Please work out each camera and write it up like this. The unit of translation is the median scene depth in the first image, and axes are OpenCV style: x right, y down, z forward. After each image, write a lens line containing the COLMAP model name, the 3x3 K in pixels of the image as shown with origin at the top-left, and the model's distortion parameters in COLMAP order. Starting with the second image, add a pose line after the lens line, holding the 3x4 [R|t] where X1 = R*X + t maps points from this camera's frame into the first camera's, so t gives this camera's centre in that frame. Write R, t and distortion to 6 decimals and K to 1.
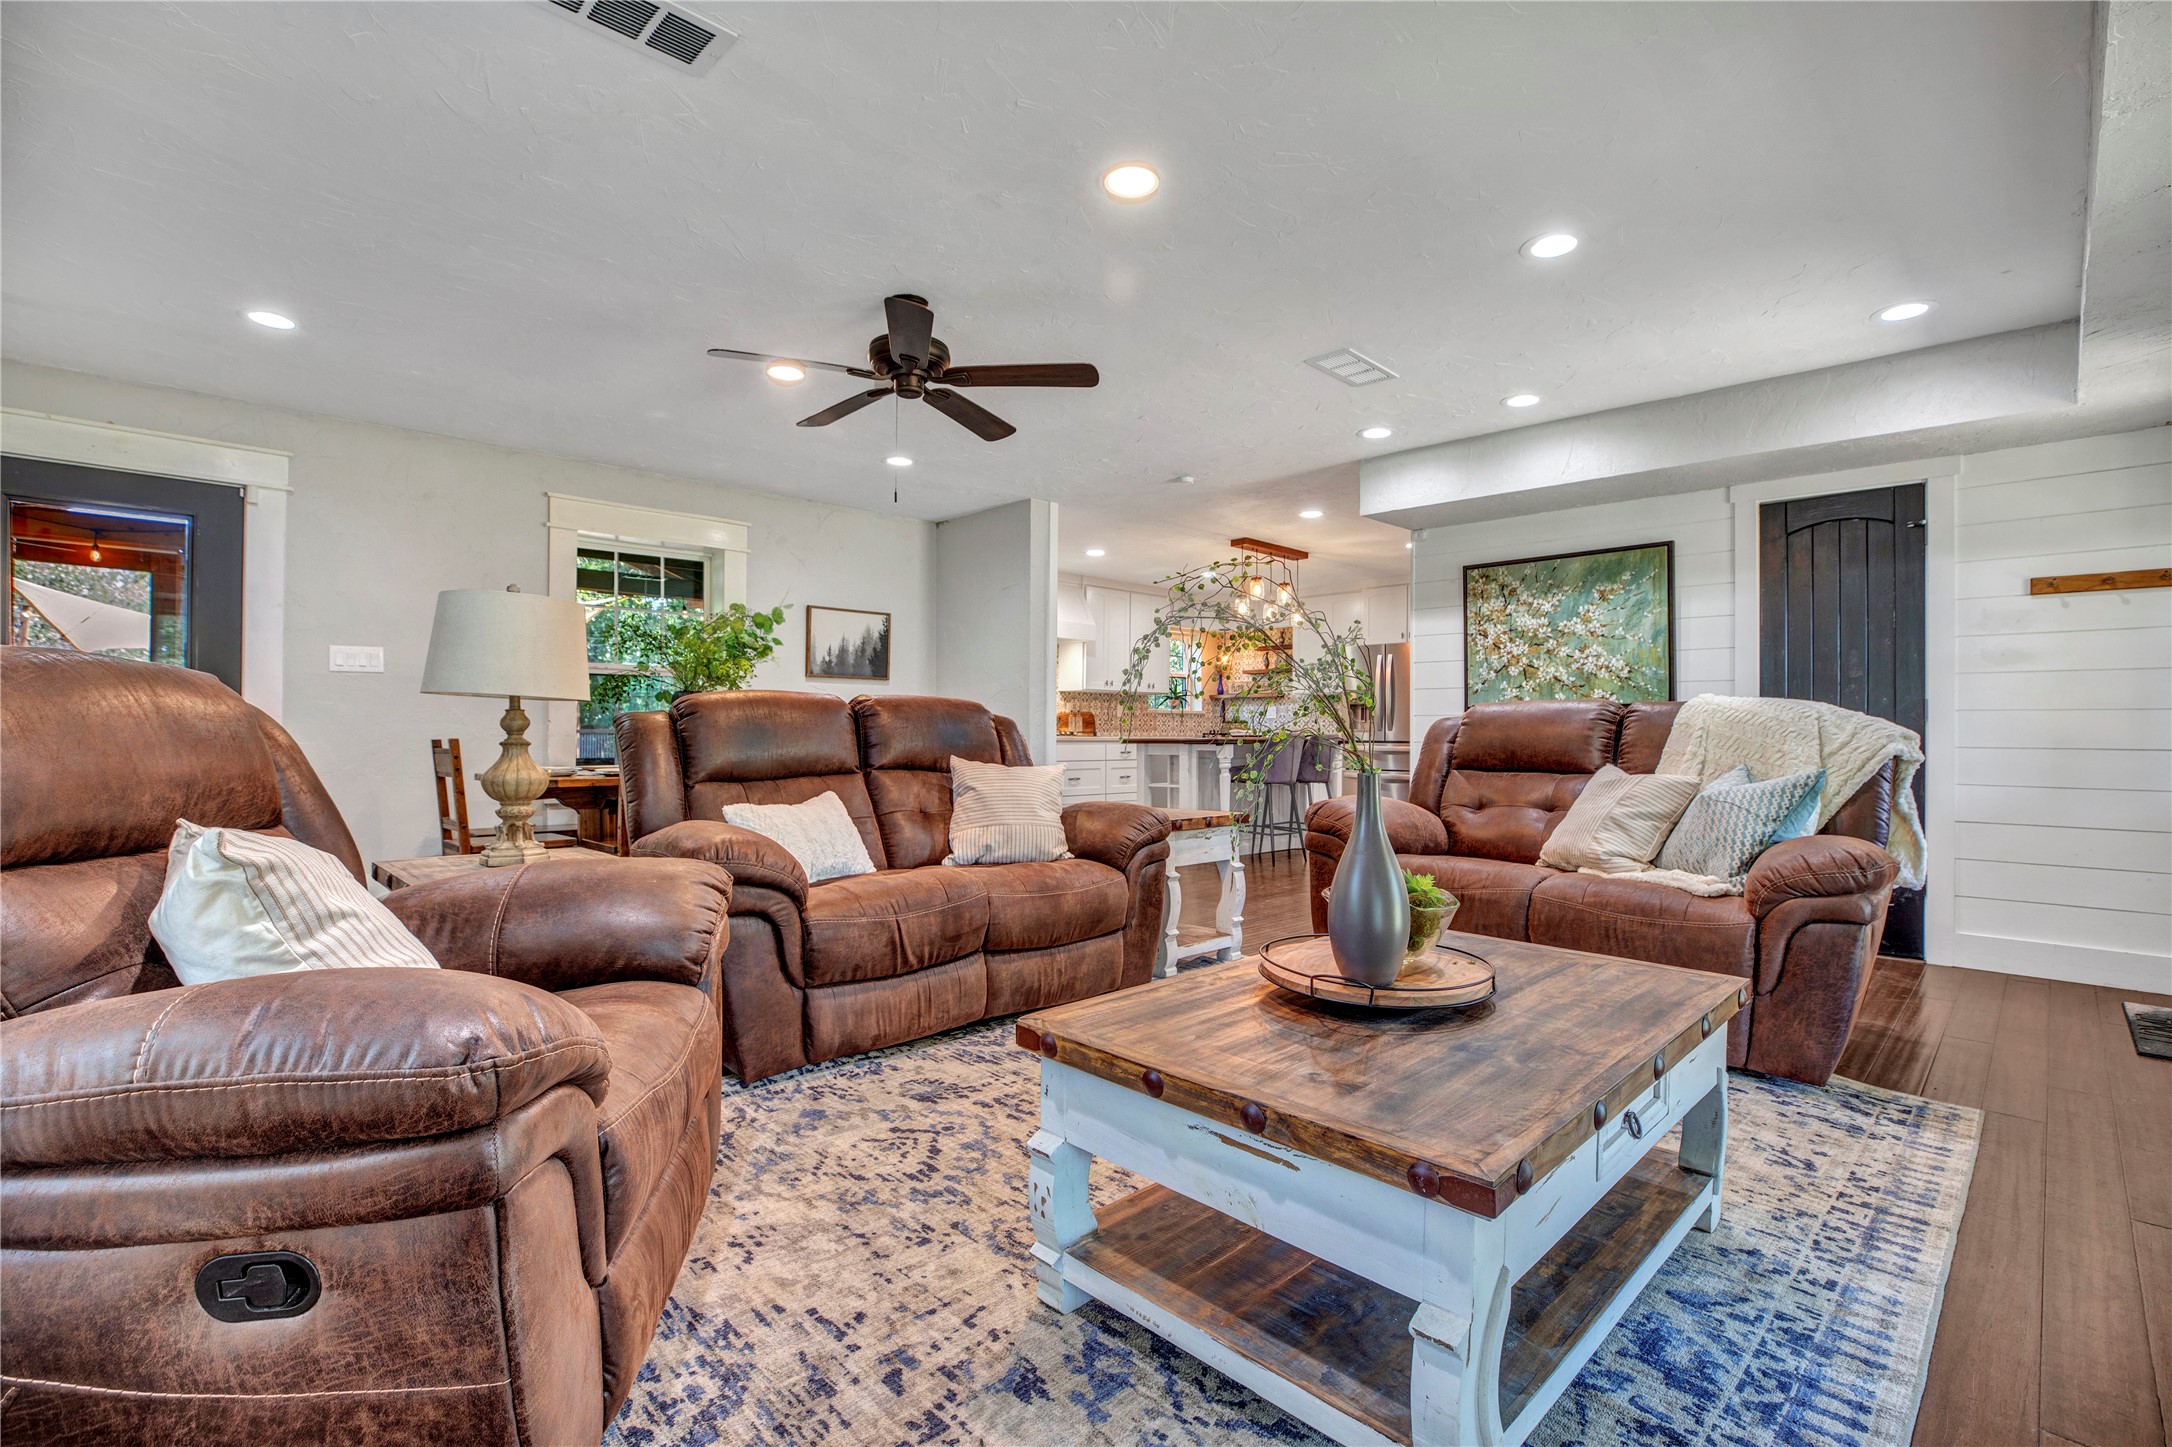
lens RADIAL K [[1003.5, 0, 1095.2], [0, 1003.5, 734.1], [0, 0, 1]] dist [-0.017664, 0.000020]
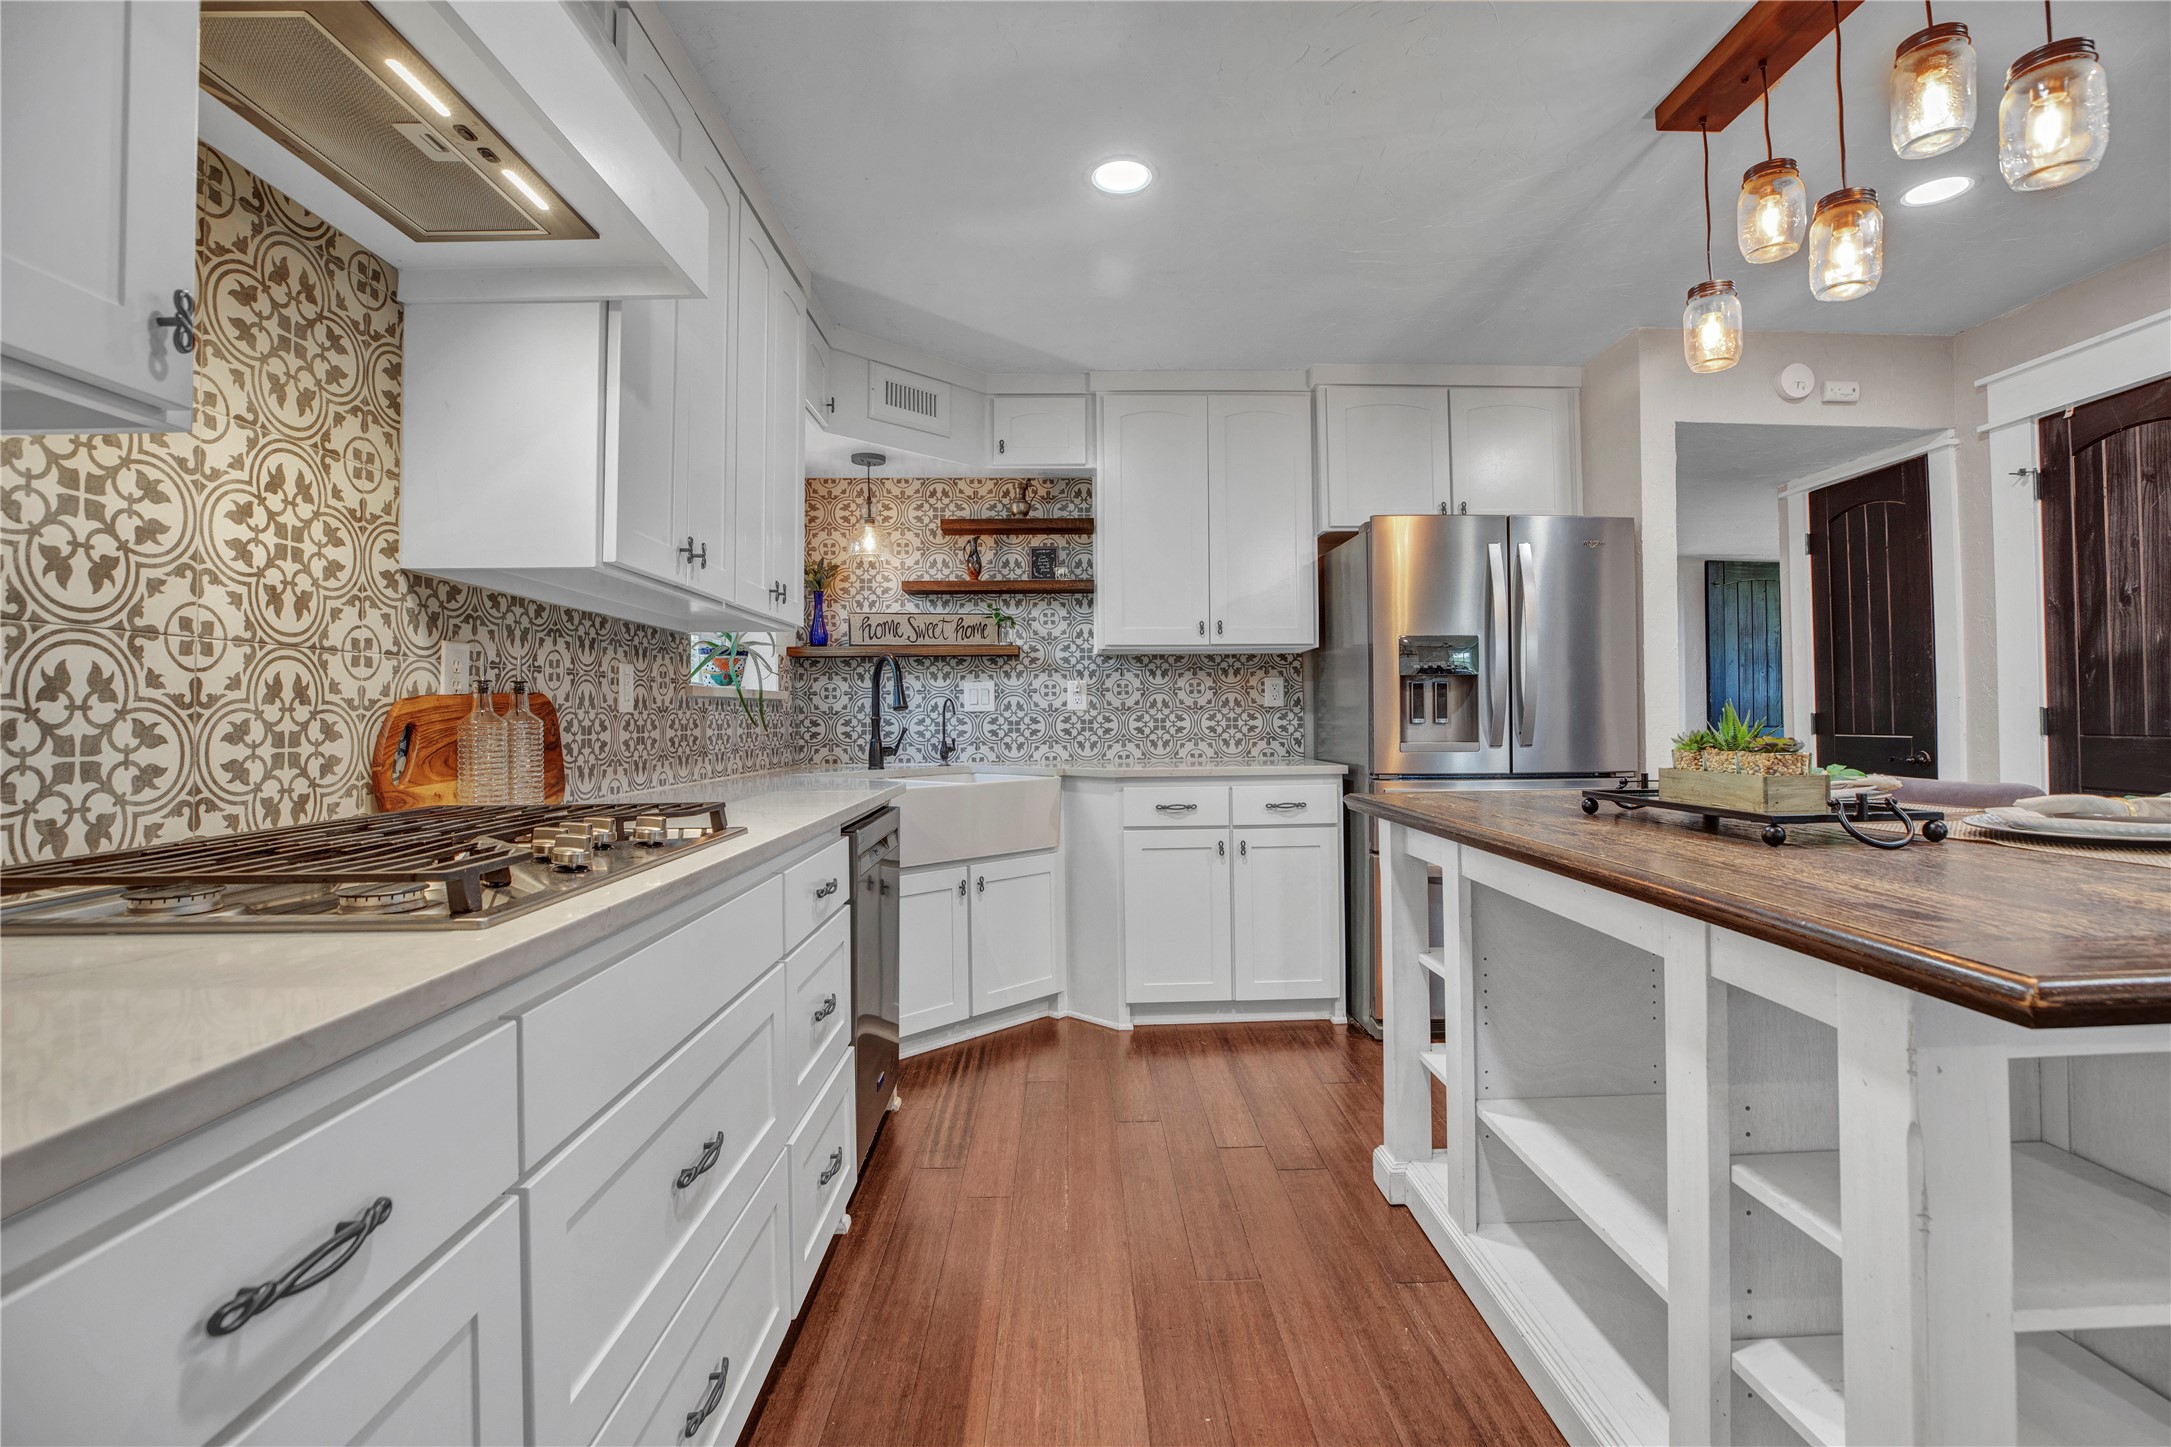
lens RADIAL K [[1003.1, 0, 1079.6], [0, 1003.1, 690.1], [0, 0, 1]] dist [-0.017664, 0.000020]
pose [[0.704513, -0.001026, 0.709690, -0.130417], [0.022555, 0.999526, -0.020945, -0.028428], [-0.709332, 0.030763, 0.704203, 1.394263]]
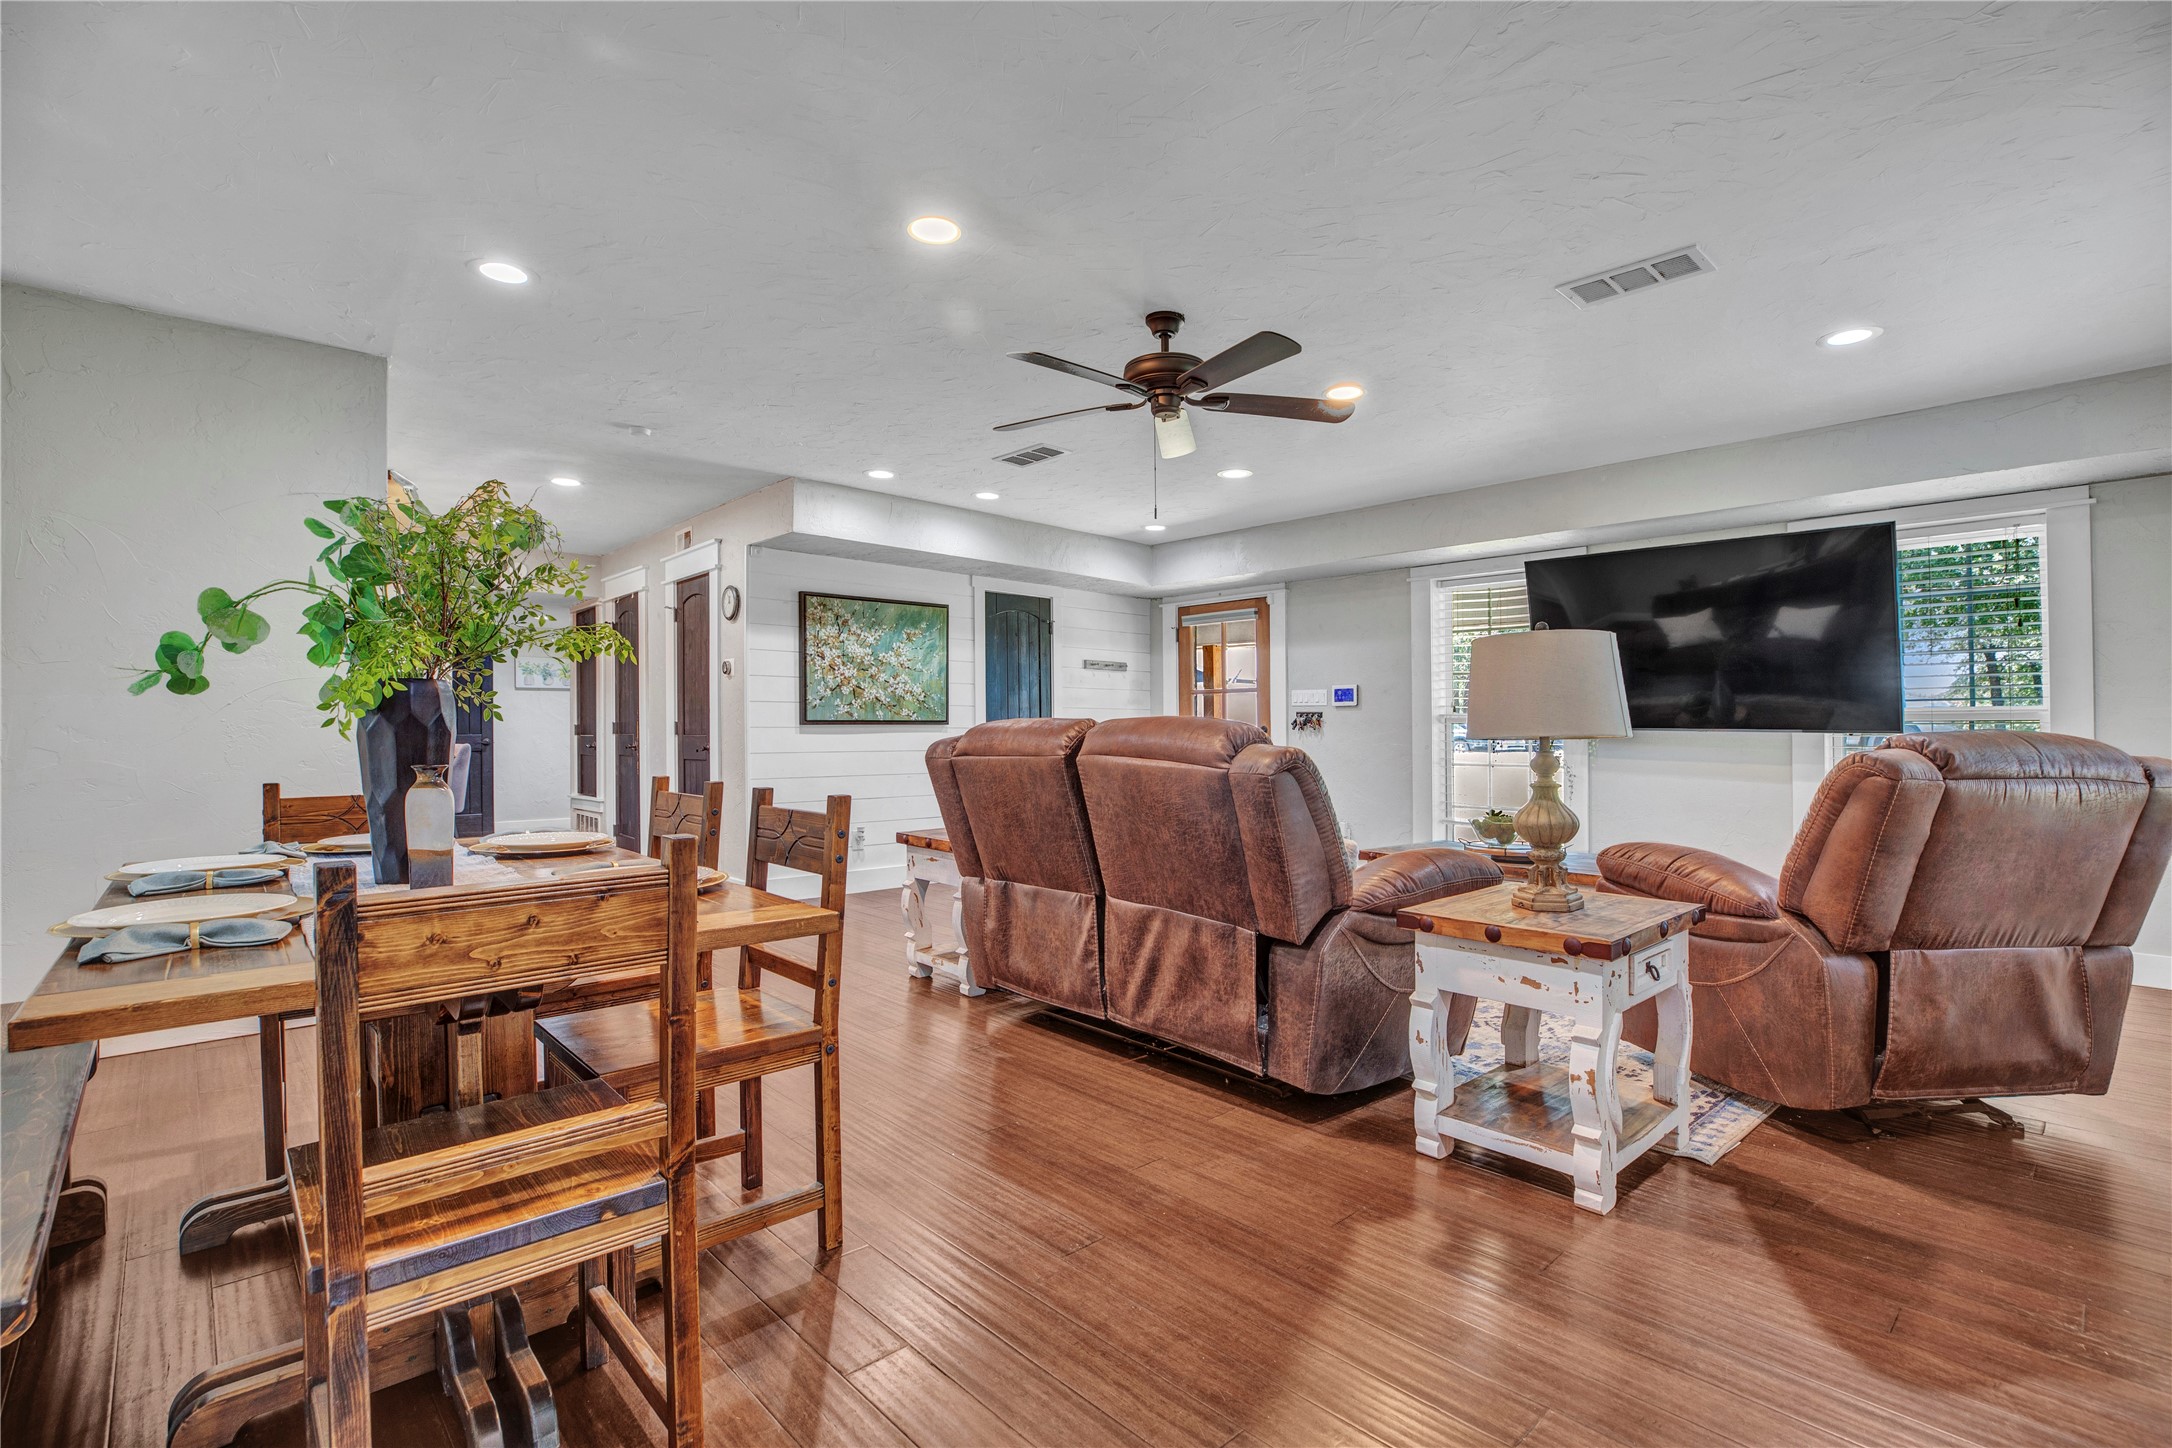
lens RADIAL K [[1003.5, 0, 1072.5], [0, 1003.5, 730.7], [0, 0, 1]] dist [-0.017664, 0.000020]
pose [[0.053993, -0.004186, 0.998533, -0.730659], [0.001452, 0.999990, 0.004113, -0.020345], [-0.998540, 0.001228, 0.053999, 0.667709]]
